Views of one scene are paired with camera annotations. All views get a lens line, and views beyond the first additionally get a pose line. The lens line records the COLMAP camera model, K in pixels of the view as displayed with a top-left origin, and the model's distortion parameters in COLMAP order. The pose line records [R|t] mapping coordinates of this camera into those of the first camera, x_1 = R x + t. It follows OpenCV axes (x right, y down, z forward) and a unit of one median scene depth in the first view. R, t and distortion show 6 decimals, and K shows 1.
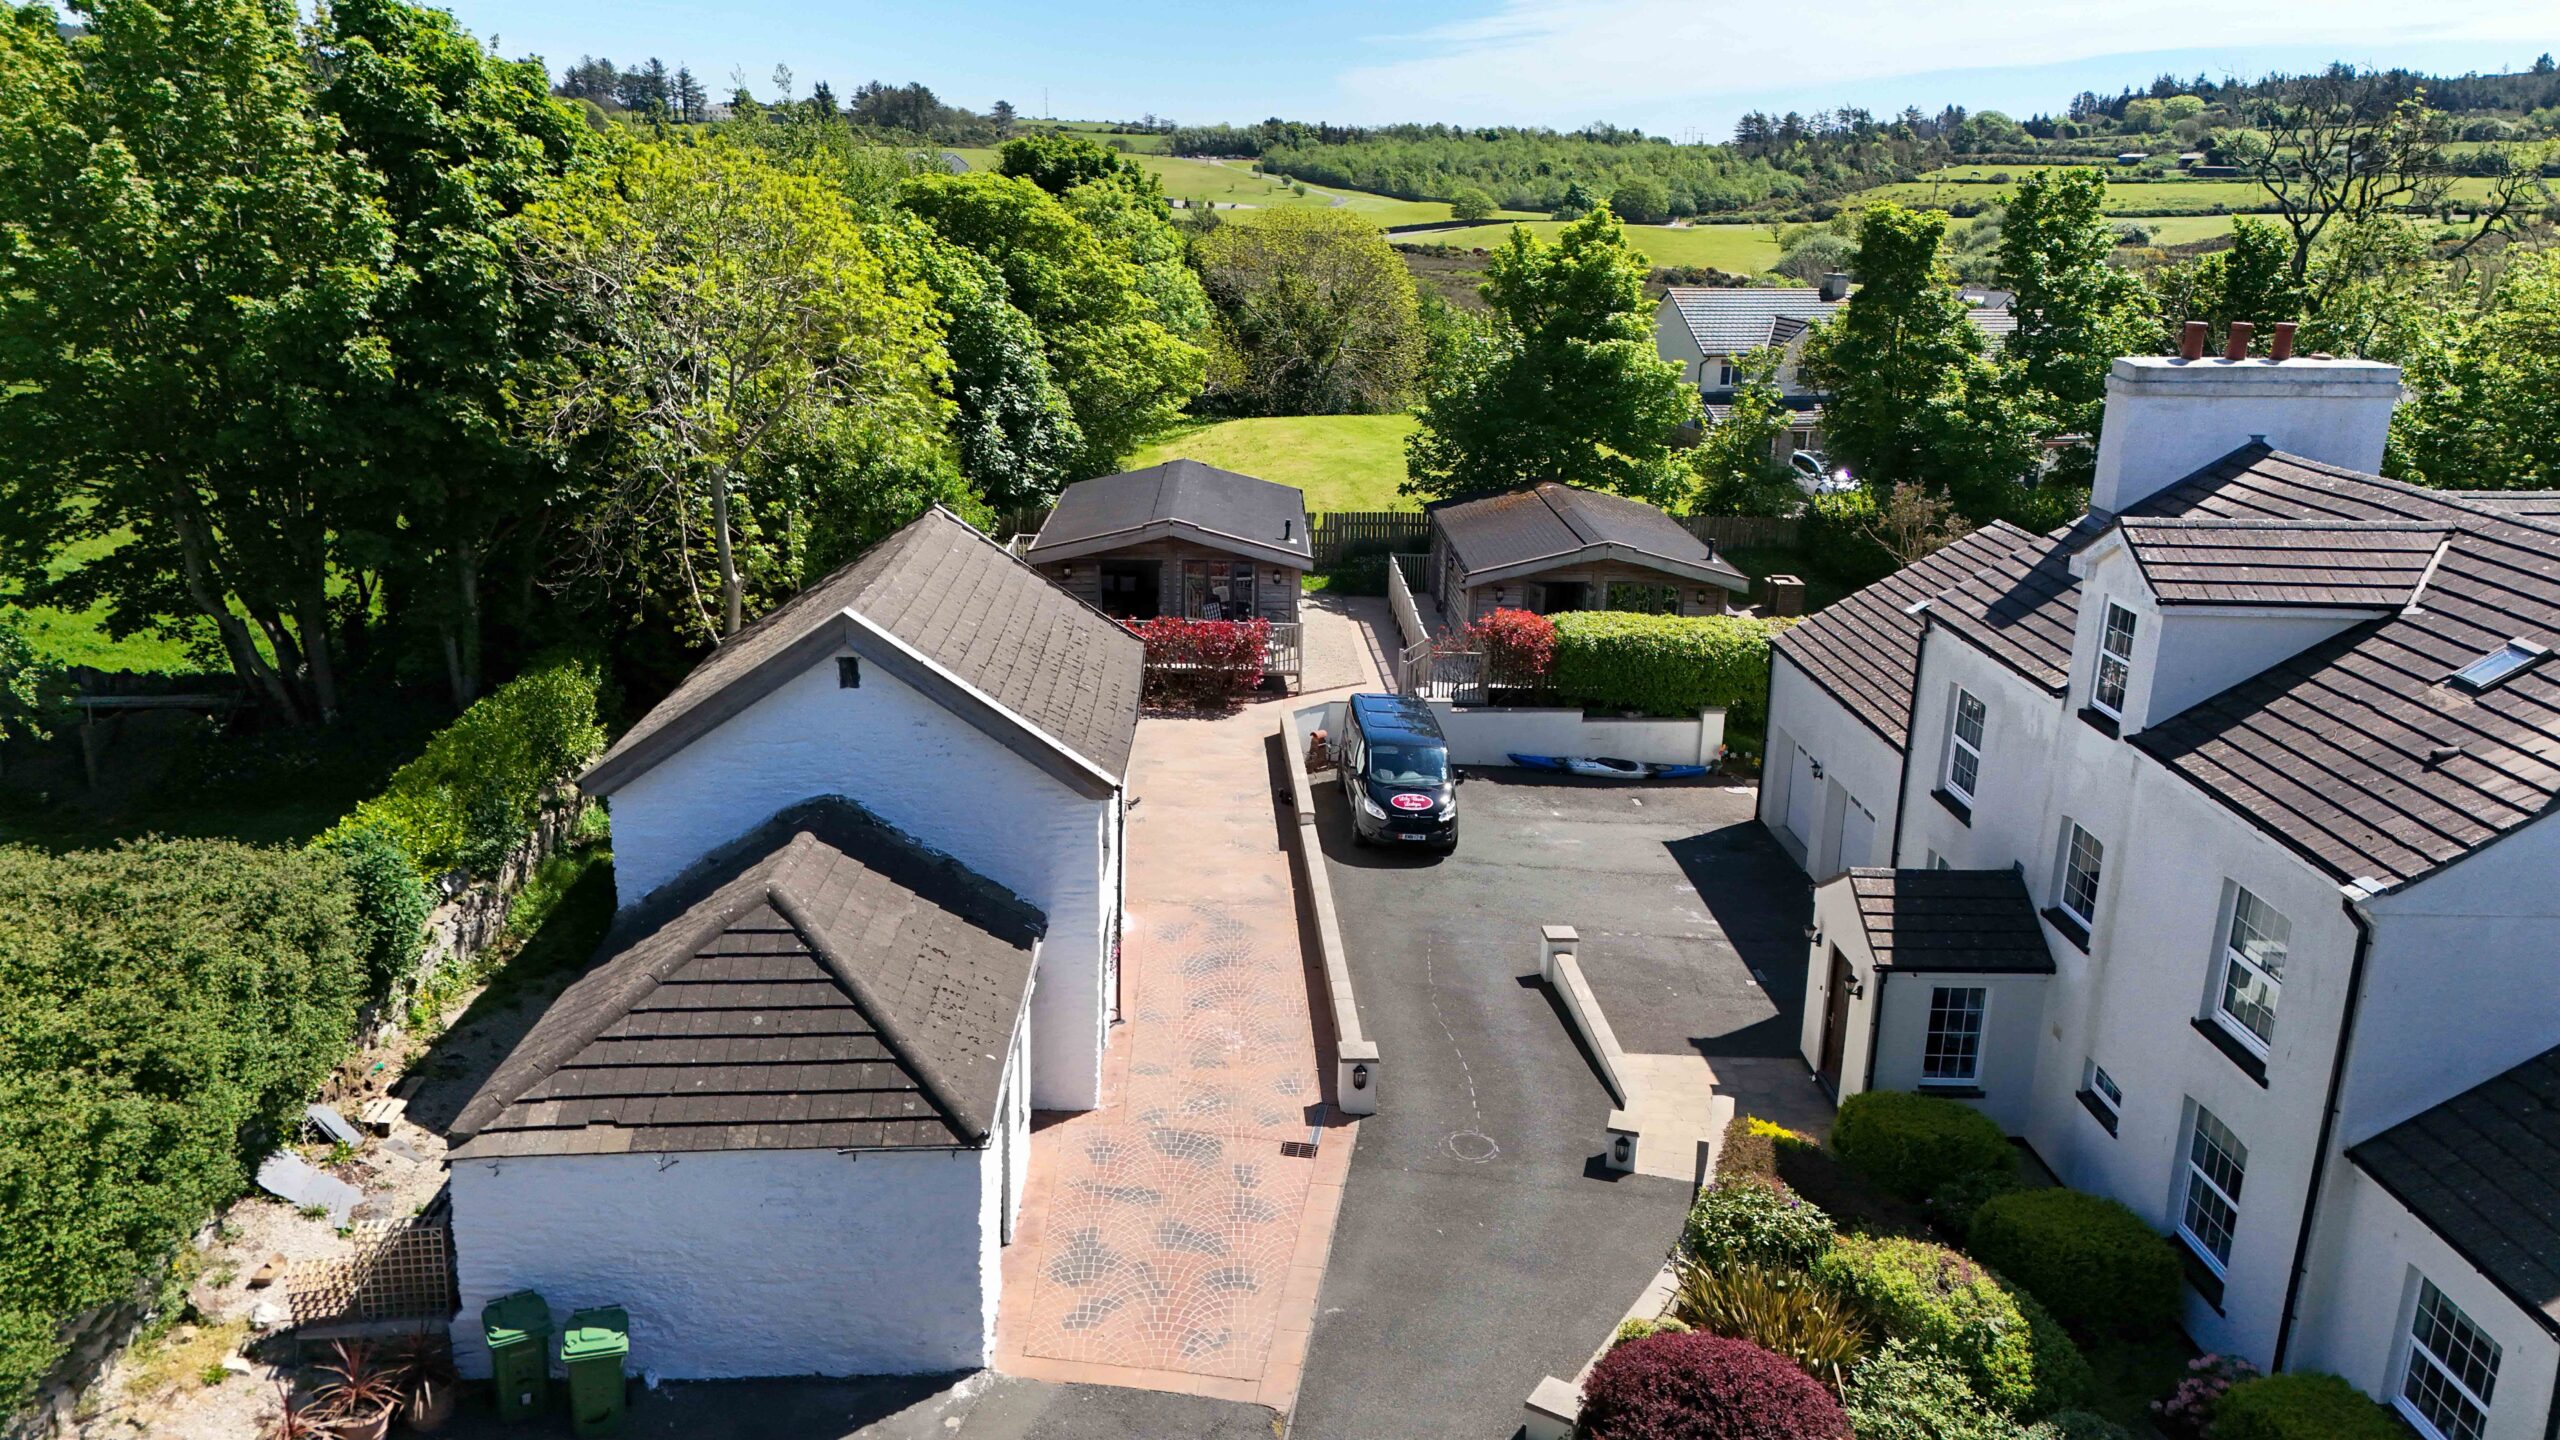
lens RADIAL K [[1872.8, 0, 1276.5], [0, 1872.8, 729.0], [0, 0, 1]] dist [0.076796, -0.064843]
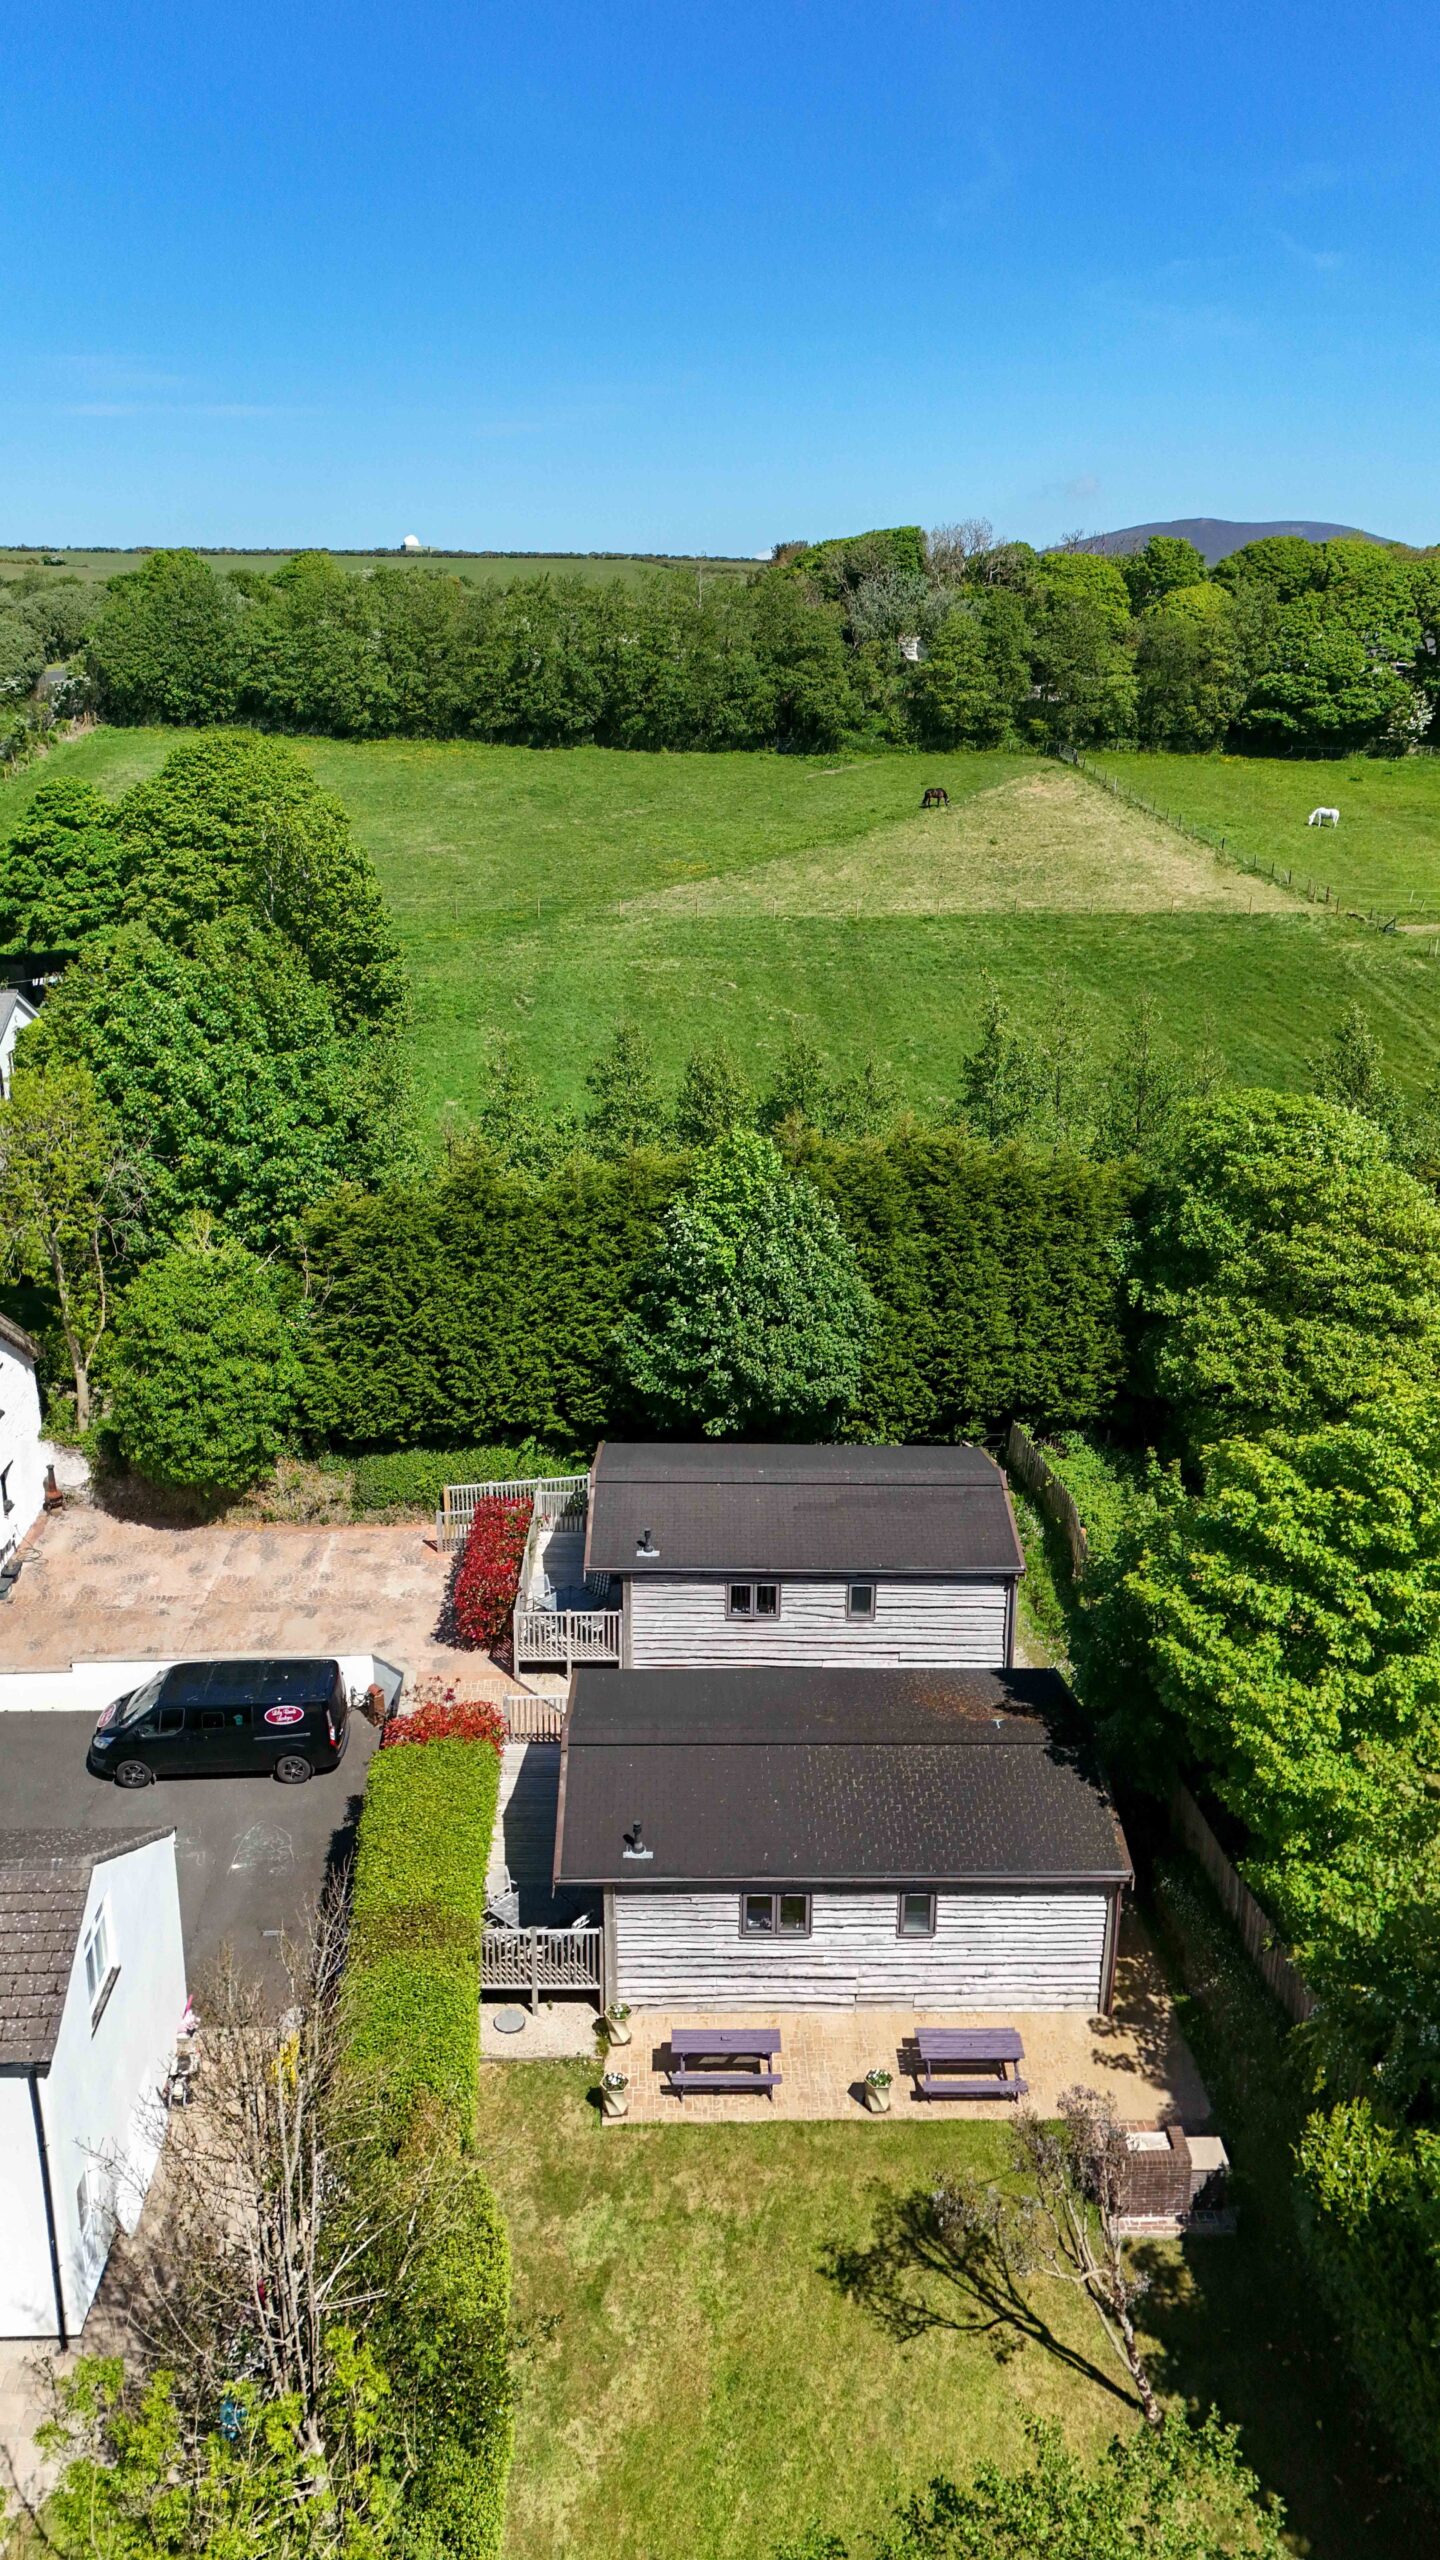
lens RADIAL K [[1872.8, 0, 730.7], [0, 1872.8, 1285.8], [0, 0, 1]] dist [0.076796, -0.064843]
pose [[0.005153, 0.309592, -0.950856, 0.903495], [-0.297714, 0.908225, 0.294098, -0.539285], [0.954641, 0.281568, 0.096850, 0.976977]]
